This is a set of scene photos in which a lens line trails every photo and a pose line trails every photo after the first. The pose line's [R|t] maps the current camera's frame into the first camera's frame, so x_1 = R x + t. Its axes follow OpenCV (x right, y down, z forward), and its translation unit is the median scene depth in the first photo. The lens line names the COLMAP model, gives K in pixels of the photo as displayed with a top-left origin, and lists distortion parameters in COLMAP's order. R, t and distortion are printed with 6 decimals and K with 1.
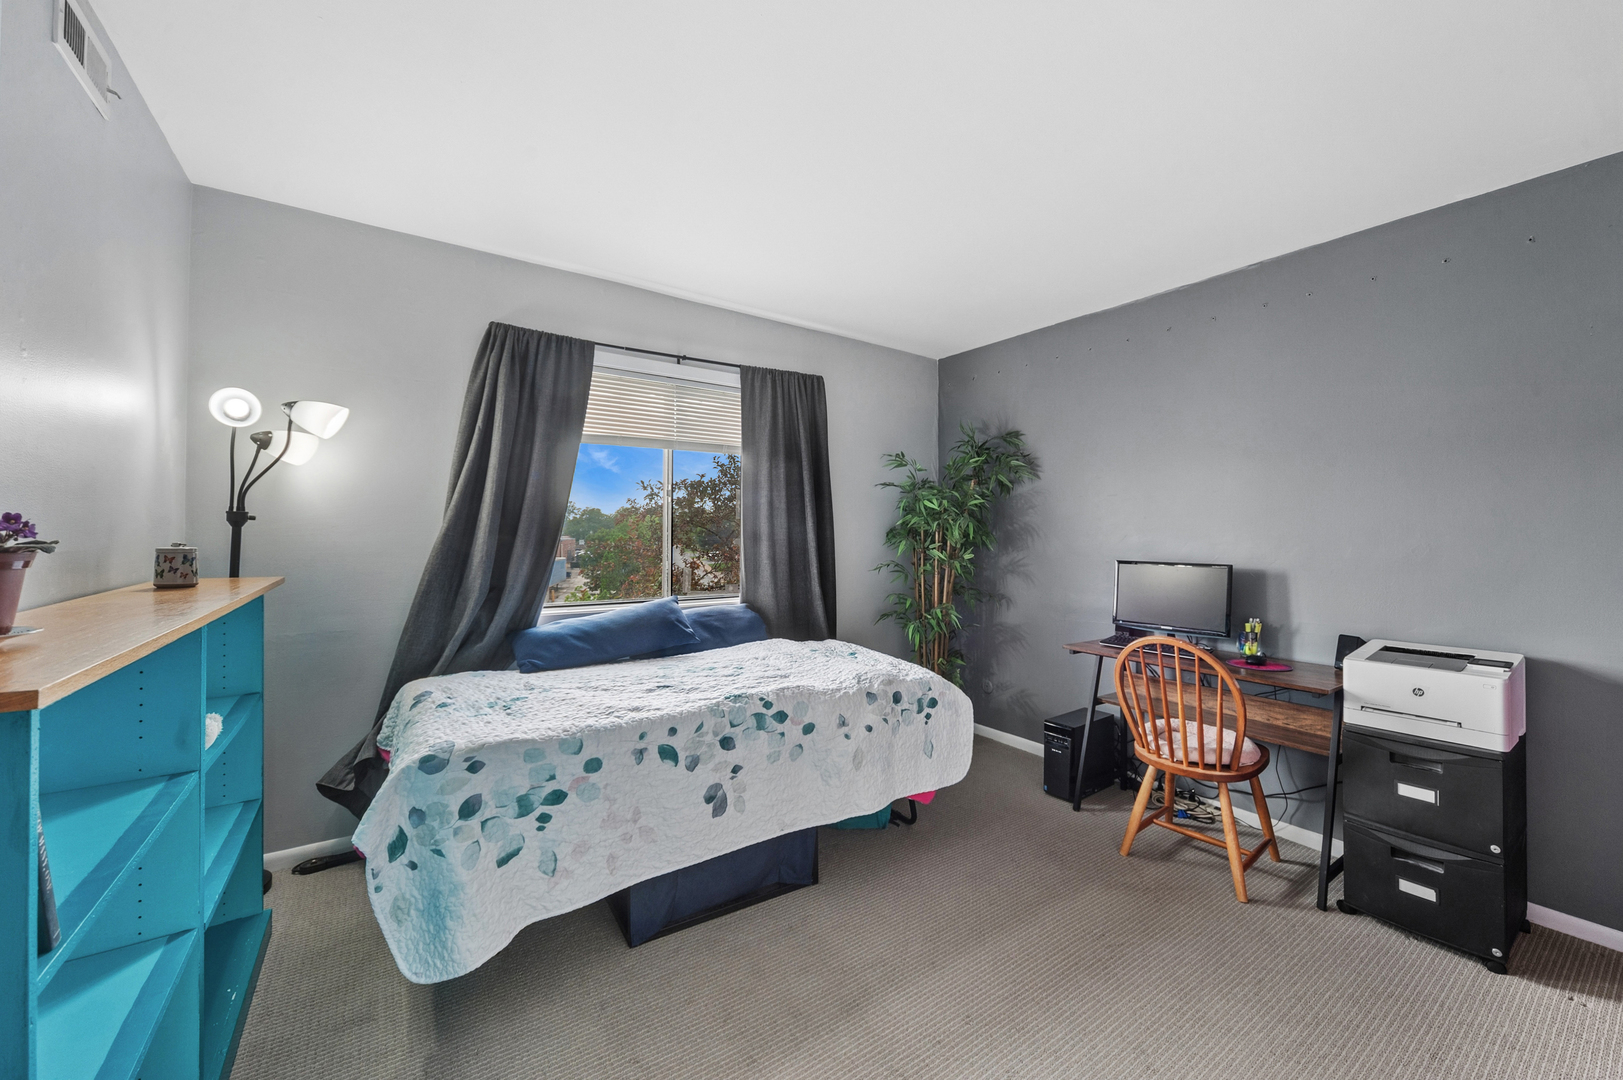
lens RADIAL K [[625.9, 0, 812.0], [0, 625.9, 529.4], [0, 0, 1]] dist [0.001916, 0.000039]
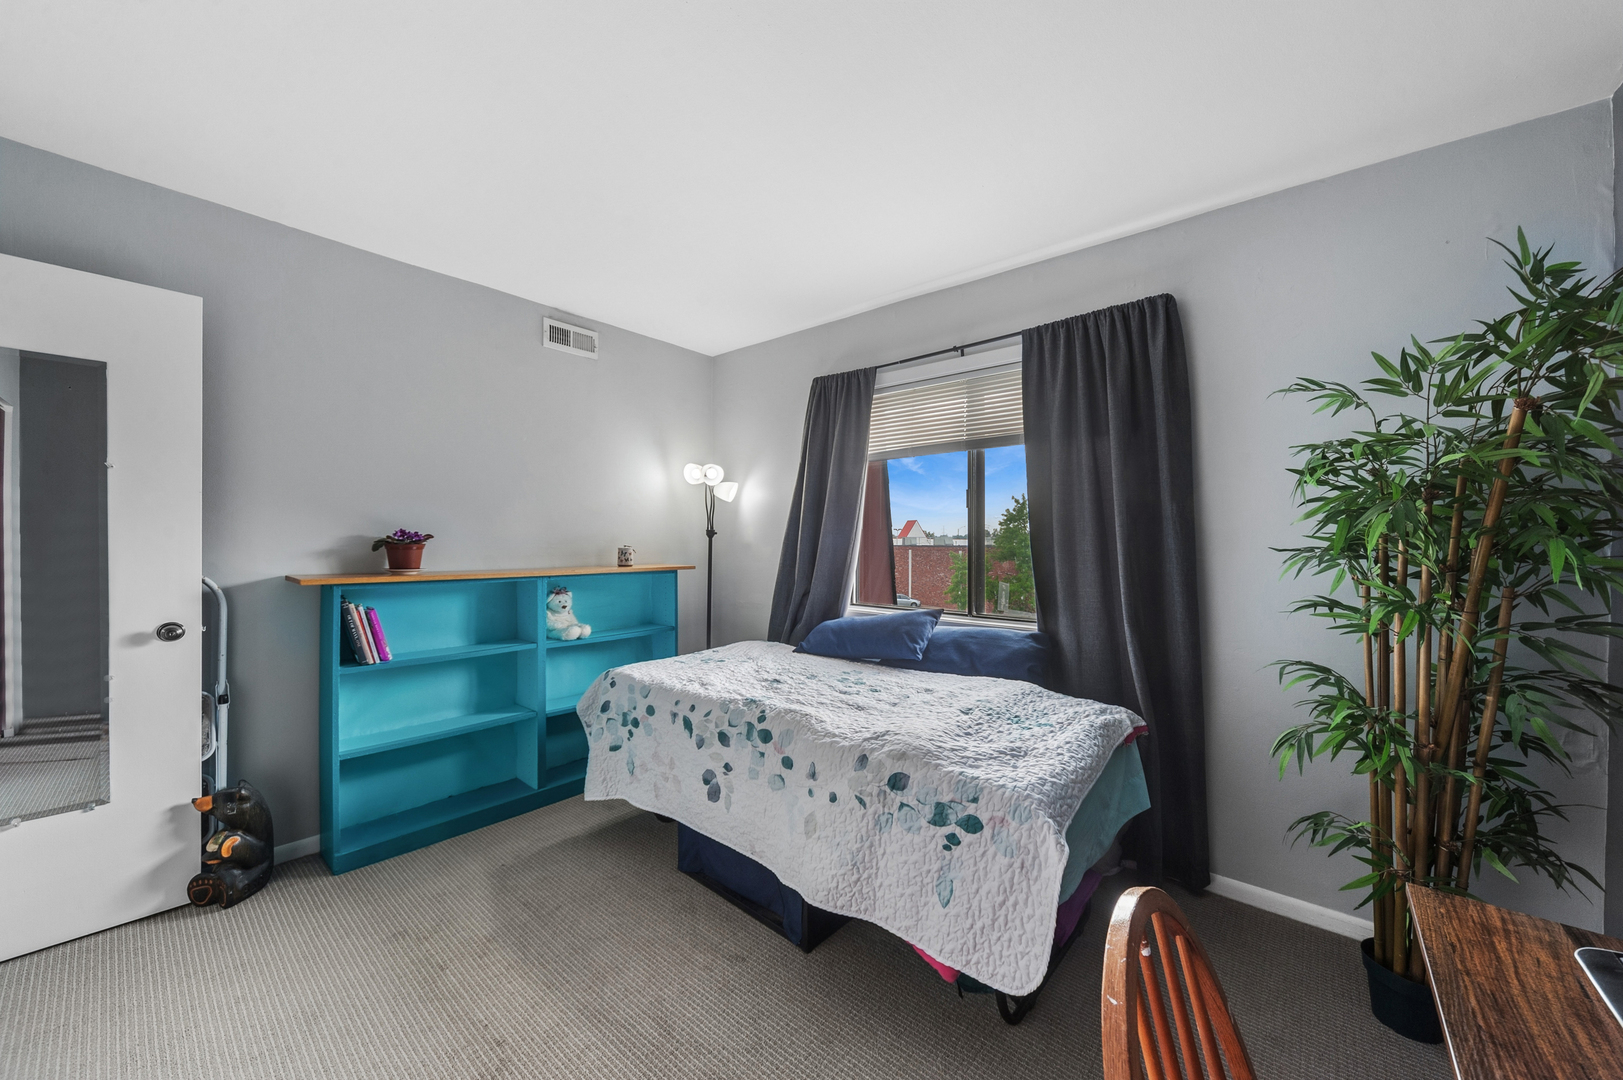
lens RADIAL K [[593.6, 0, 811.3], [0, 593.6, 541.7], [0, 0, 1]] dist [0.010538, 0.000568]
pose [[0.268854, -0.001844, -0.963179, 0.836525], [-0.002971, 0.999992, -0.002744, 0.011269], [0.963176, 0.003599, 0.268846, 0.837074]]
